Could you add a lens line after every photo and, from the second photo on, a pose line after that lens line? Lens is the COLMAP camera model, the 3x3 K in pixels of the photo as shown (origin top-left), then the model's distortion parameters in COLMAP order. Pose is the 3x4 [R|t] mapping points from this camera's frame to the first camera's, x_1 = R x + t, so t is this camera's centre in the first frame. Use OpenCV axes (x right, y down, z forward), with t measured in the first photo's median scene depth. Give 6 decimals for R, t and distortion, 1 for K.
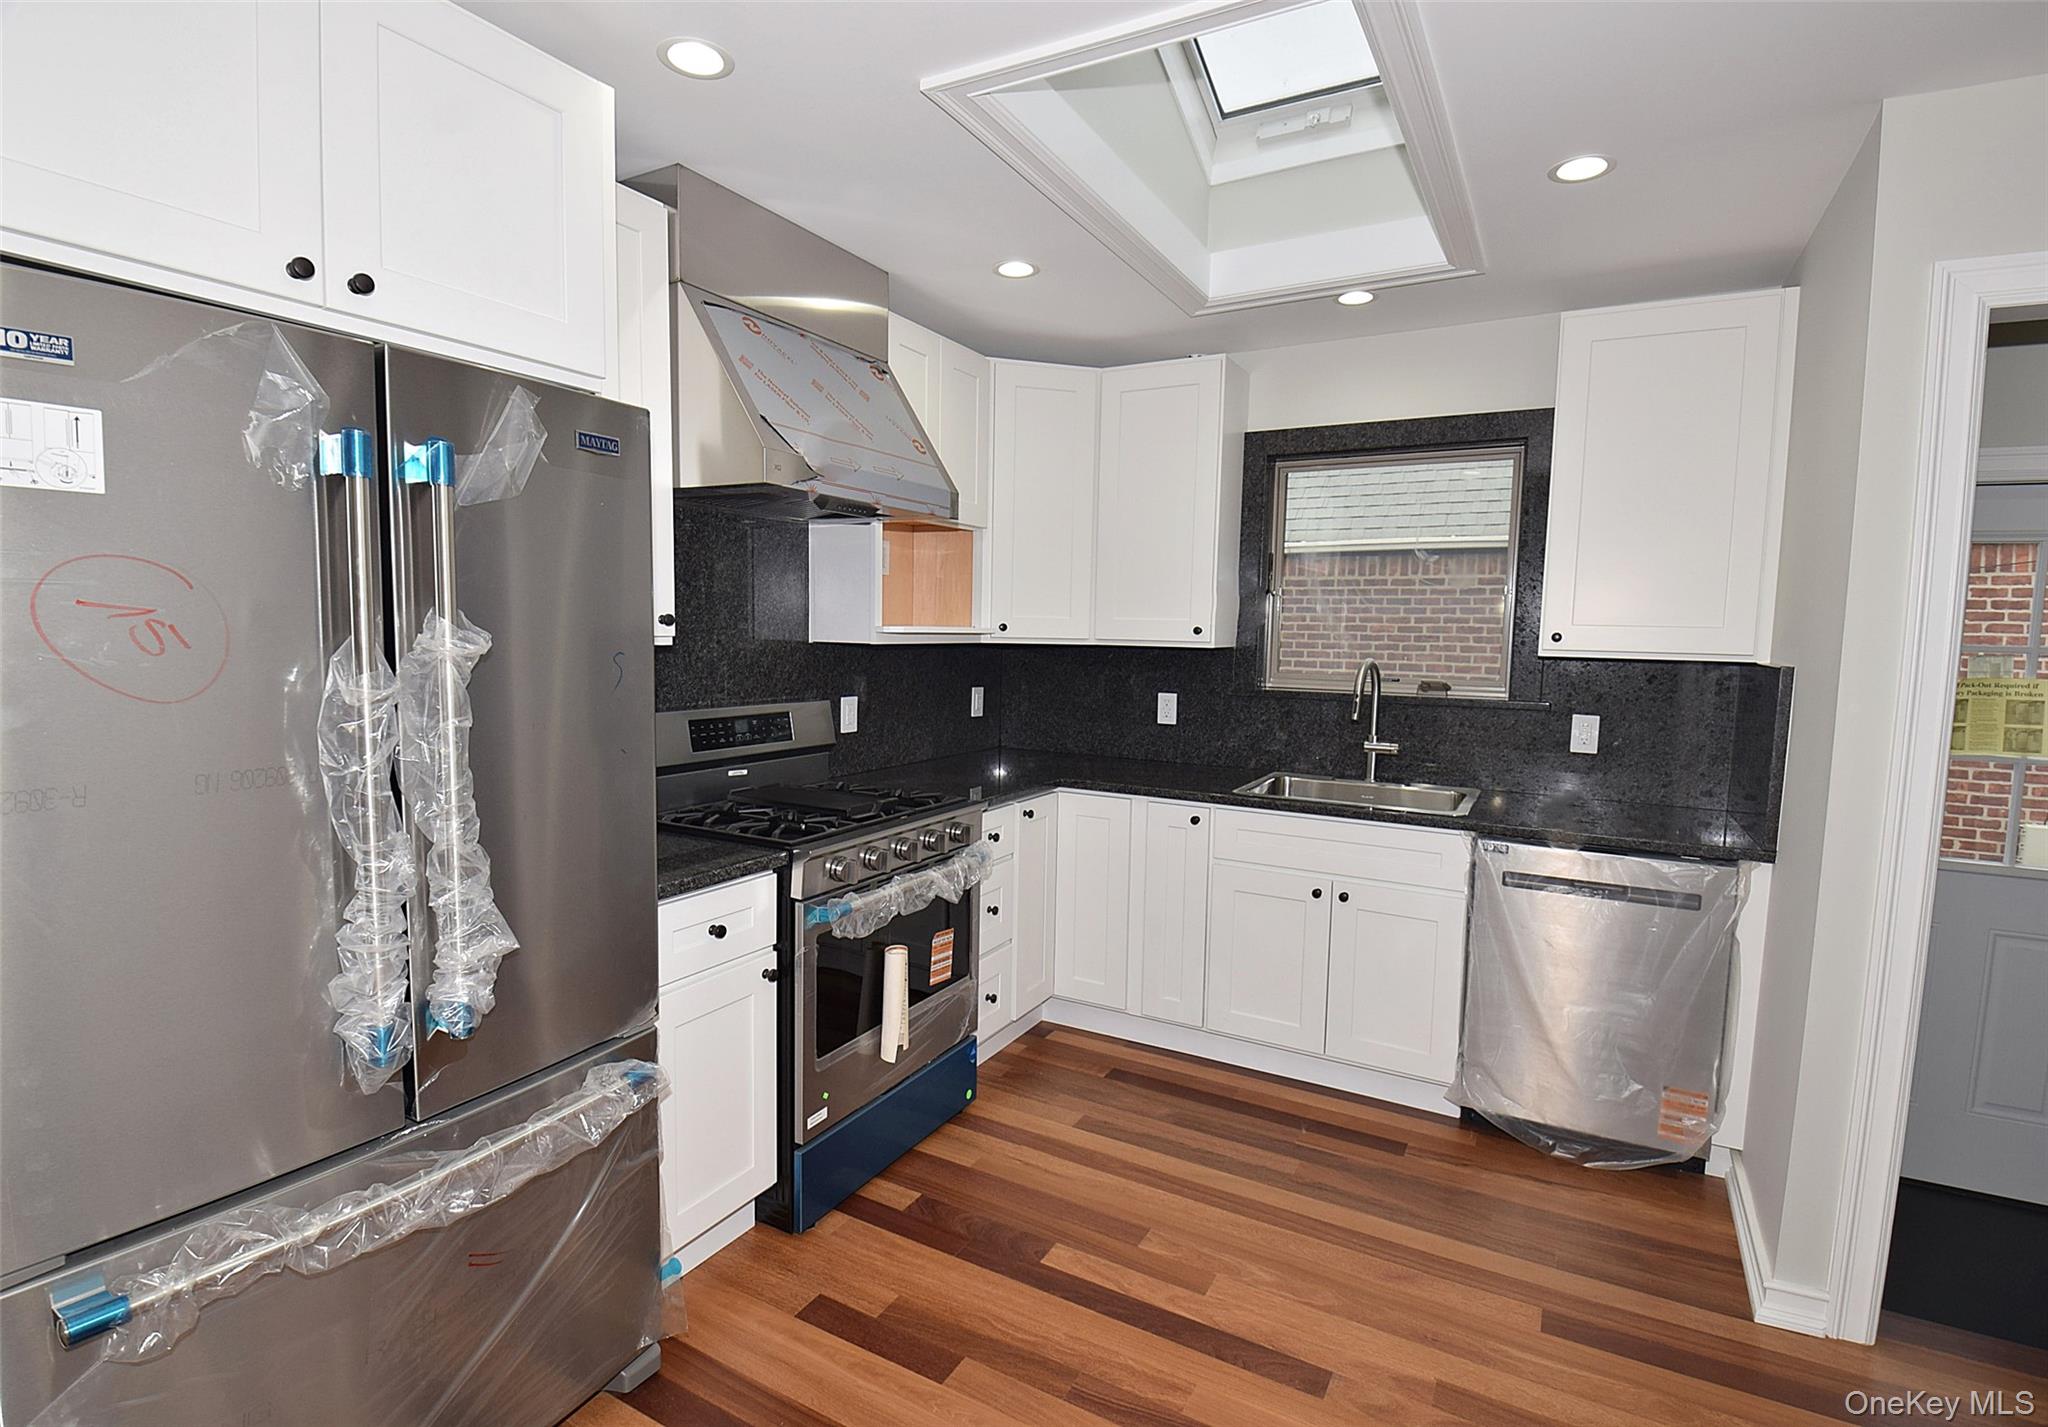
lens RADIAL K [[943.9, 0, 1059.7], [0, 943.9, 721.1], [0, 0, 1]] dist [-0.009093, -0.004014]
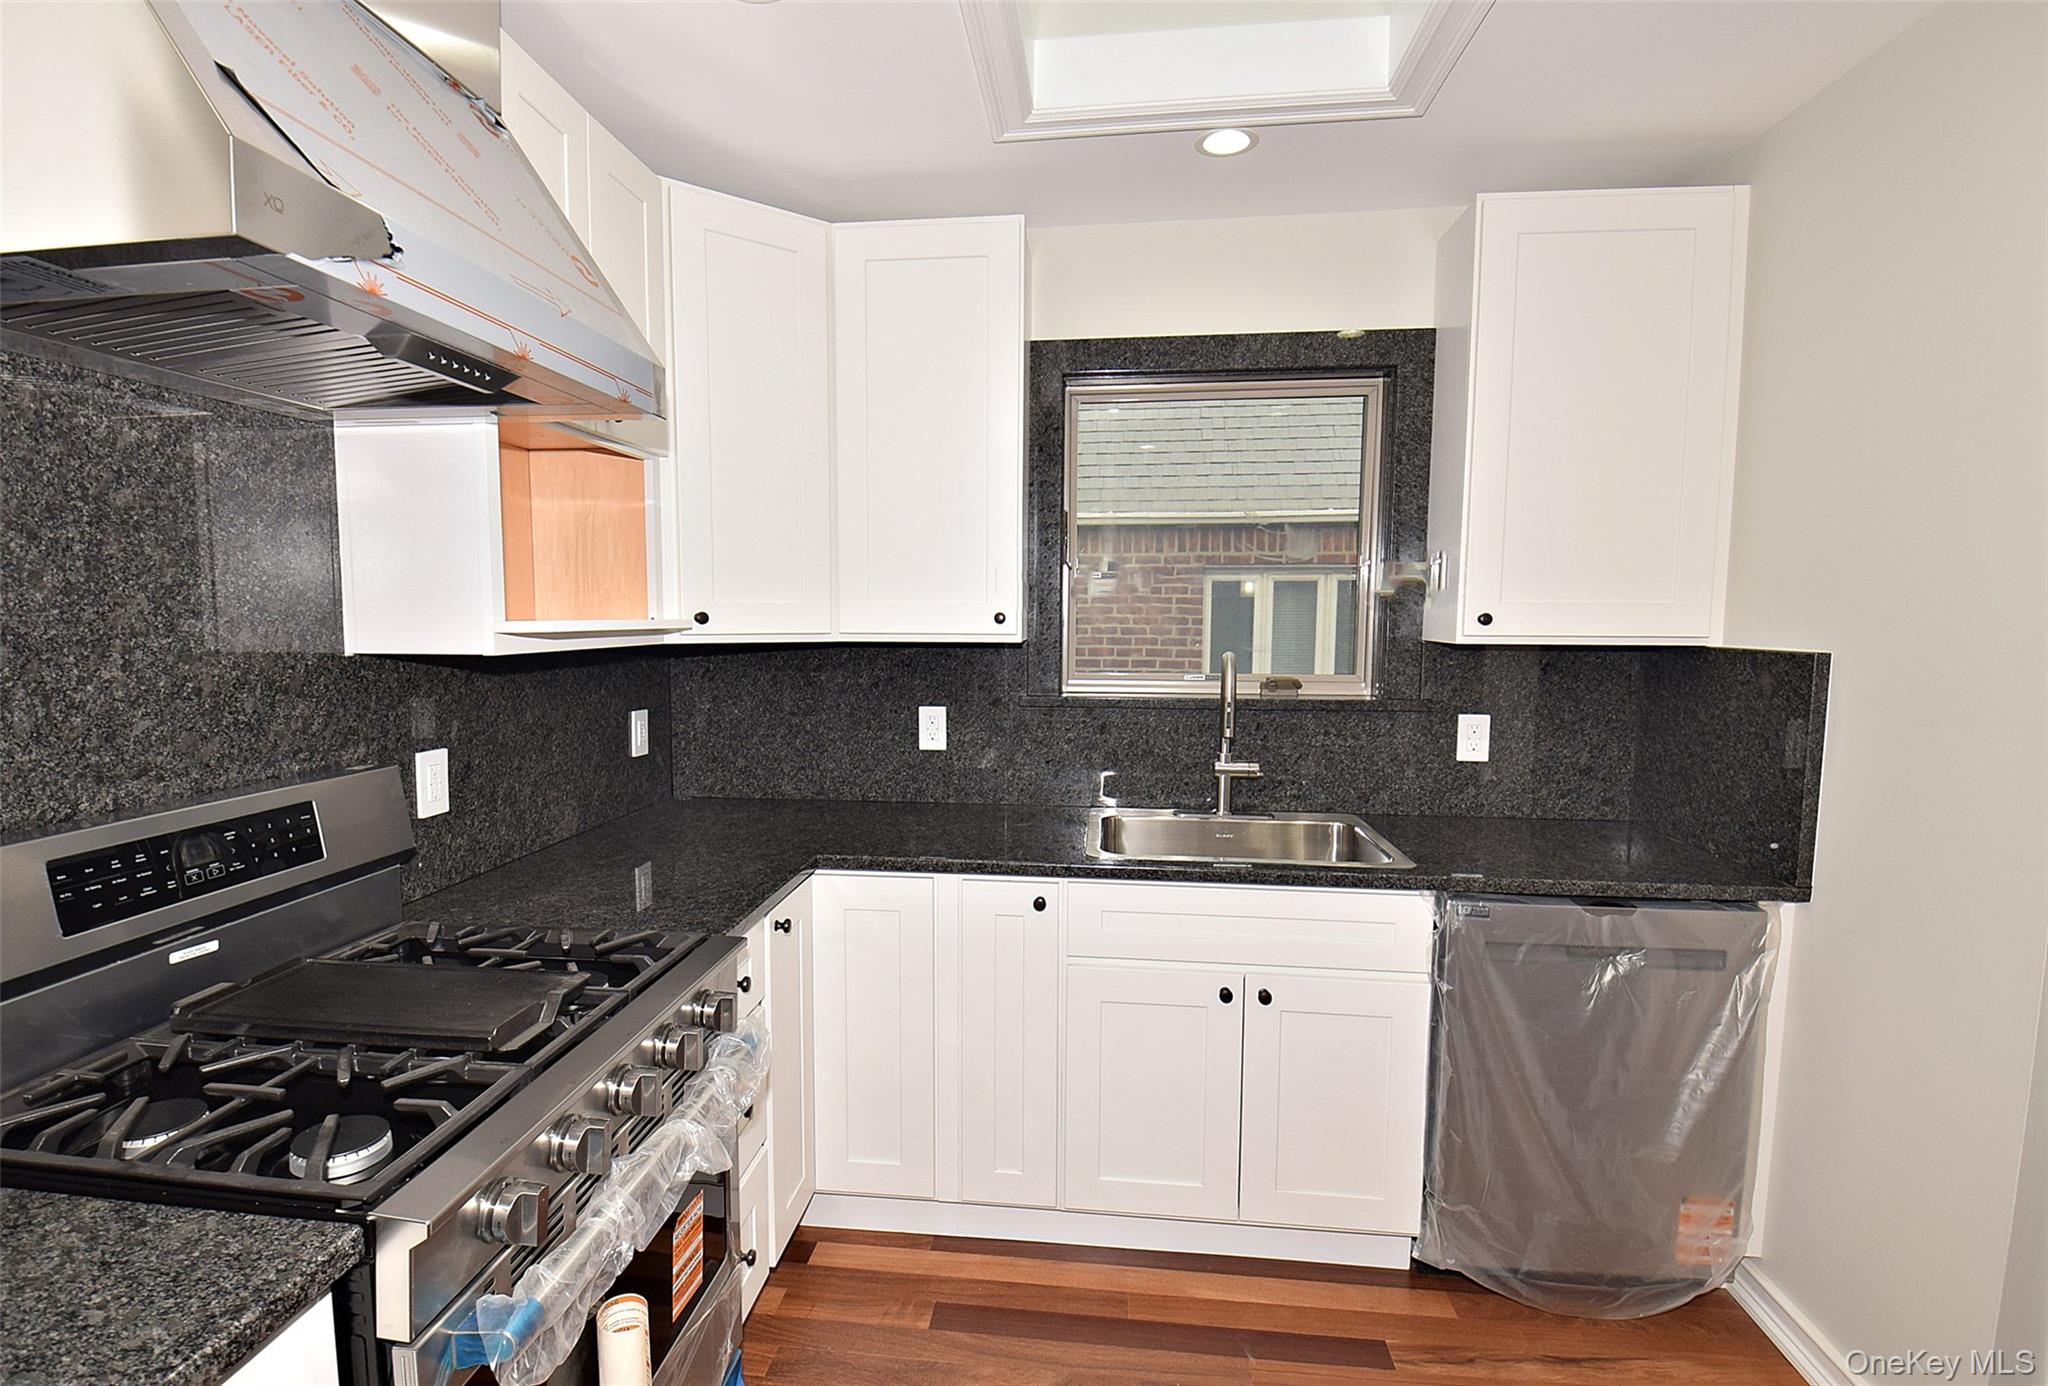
lens RADIAL K [[972.7, 0, 990.3], [0, 972.7, 706.5], [0, 0, 1]] dist [-0.009136, -0.005759]
pose [[0.935748, -0.050078, 0.349096, -0.125927], [0.050423, 0.998695, 0.008107, -0.043168], [-0.349047, 0.010016, 0.937052, 0.390341]]
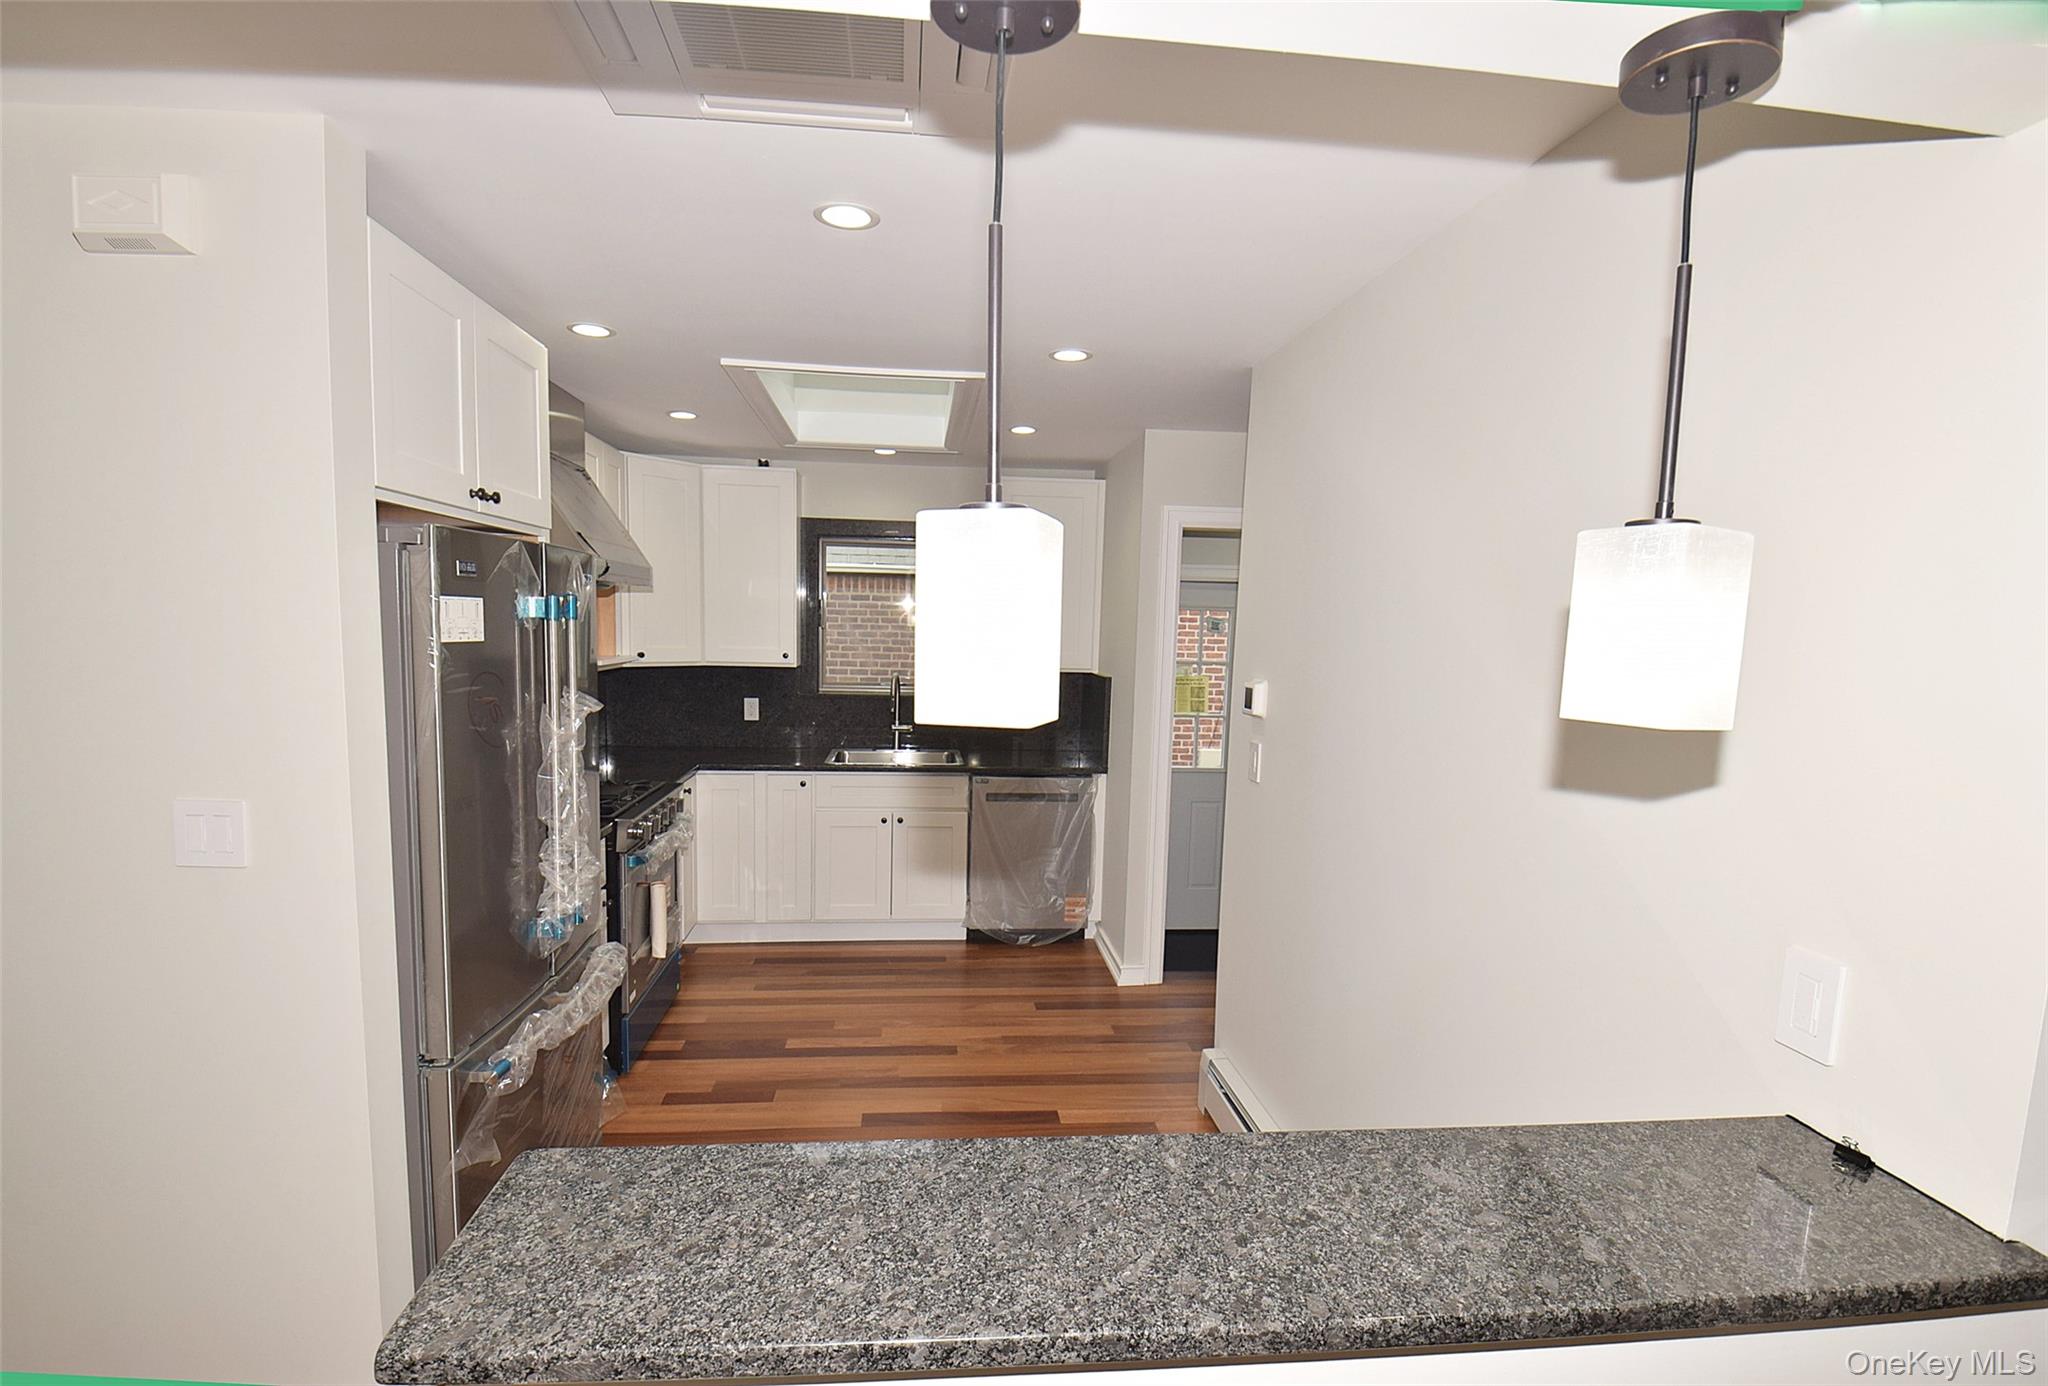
lens RADIAL K [[899.3, 0, 1003.2], [0, 899.3, 709.2], [0, 0, 1]] dist [-0.011684, -0.006134]
pose [[0.829744, -0.050304, 0.555873, -0.404303], [0.046804, 0.998693, 0.020514, -0.030194], [-0.556178, 0.008996, 0.831014, -0.398317]]
